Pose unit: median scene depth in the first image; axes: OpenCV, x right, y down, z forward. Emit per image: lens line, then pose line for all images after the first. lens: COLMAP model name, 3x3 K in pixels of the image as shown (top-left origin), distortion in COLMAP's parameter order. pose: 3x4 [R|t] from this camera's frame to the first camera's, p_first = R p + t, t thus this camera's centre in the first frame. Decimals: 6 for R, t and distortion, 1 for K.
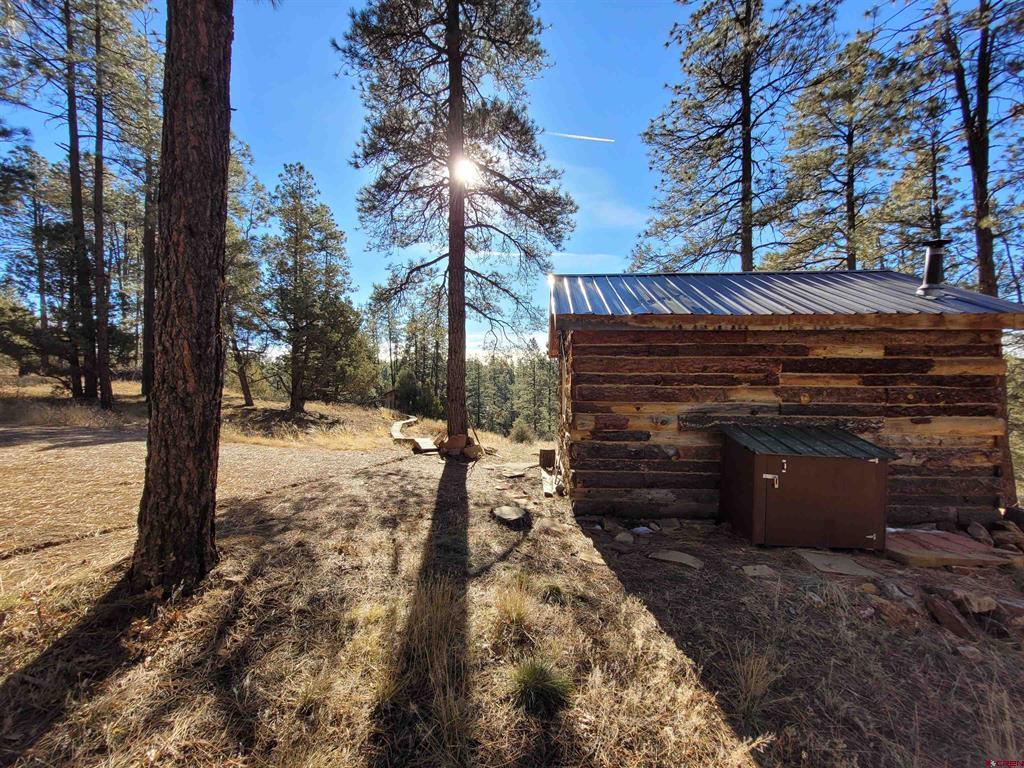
lens RADIAL K [[399.6, 0, 512.4], [0, 399.6, 387.2], [0, 0, 1]] dist [0.004143, -0.000427]
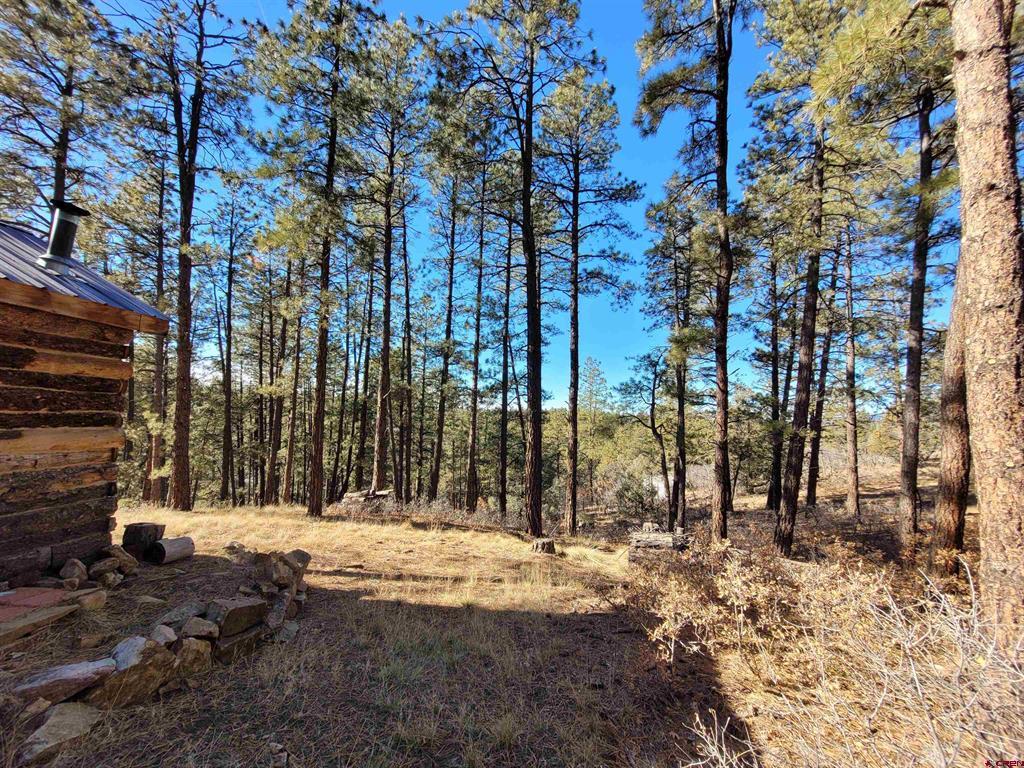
lens RADIAL K [[399.6, 0, 512.2], [0, 399.6, 387.2], [0, 0, 1]] dist [0.004143, -0.000427]
pose [[0.062541, 0.069822, 0.995597, 0.373200], [-0.029373, 0.997247, -0.068093, 0.022172], [-0.997610, -0.024985, 0.064420, 0.078179]]
